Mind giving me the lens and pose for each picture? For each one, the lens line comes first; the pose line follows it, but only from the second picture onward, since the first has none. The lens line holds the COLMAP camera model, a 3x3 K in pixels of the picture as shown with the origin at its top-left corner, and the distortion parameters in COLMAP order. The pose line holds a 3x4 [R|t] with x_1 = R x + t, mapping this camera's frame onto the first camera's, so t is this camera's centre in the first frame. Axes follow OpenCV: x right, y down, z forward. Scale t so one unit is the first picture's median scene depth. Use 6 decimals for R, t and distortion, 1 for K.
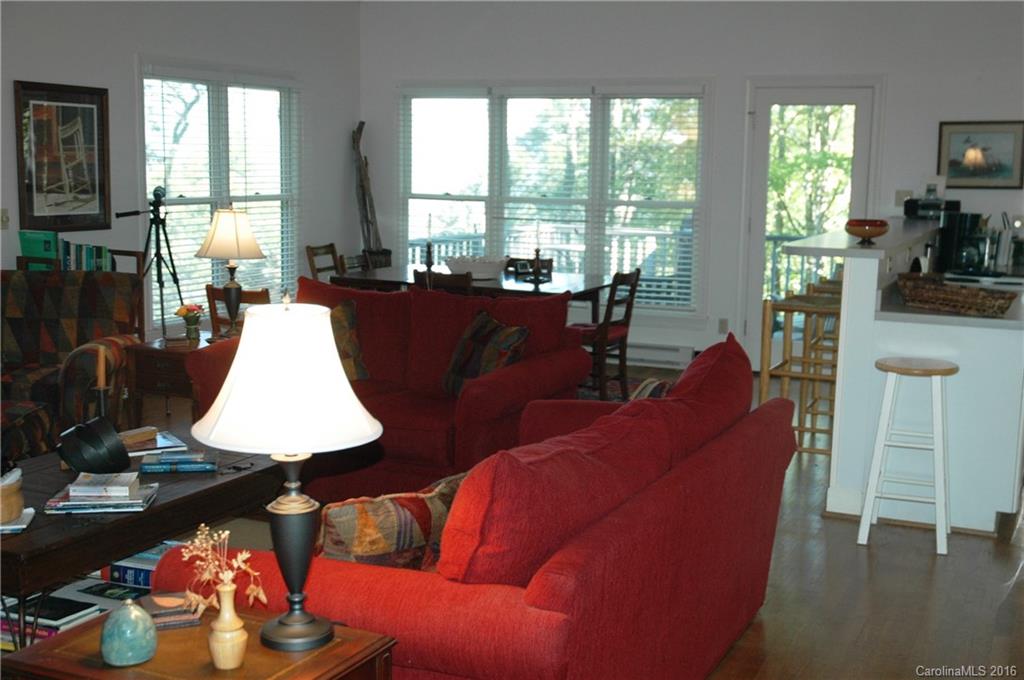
lens RADIAL K [[1221.4, 0, 512.0], [0, 1221.4, 340.0], [0, 0, 1]] dist [0.008109, -0.003853]
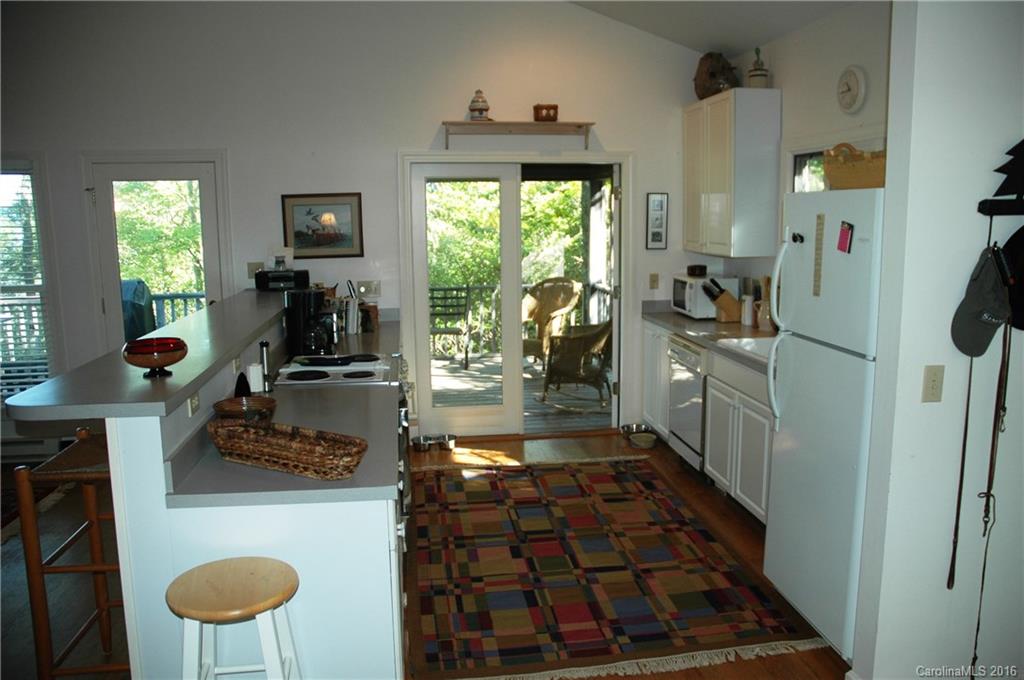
lens RADIAL K [[796.5, 0, 512.0], [0, 796.5, 340.0], [0, 0, 1]] dist [-0.127392, 0.003254]
pose [[0.840055, -0.103468, 0.532543, 0.231184], [0.098948, 0.994400, 0.037118, -0.097216], [-0.533401, 0.021513, 0.845589, 0.533914]]
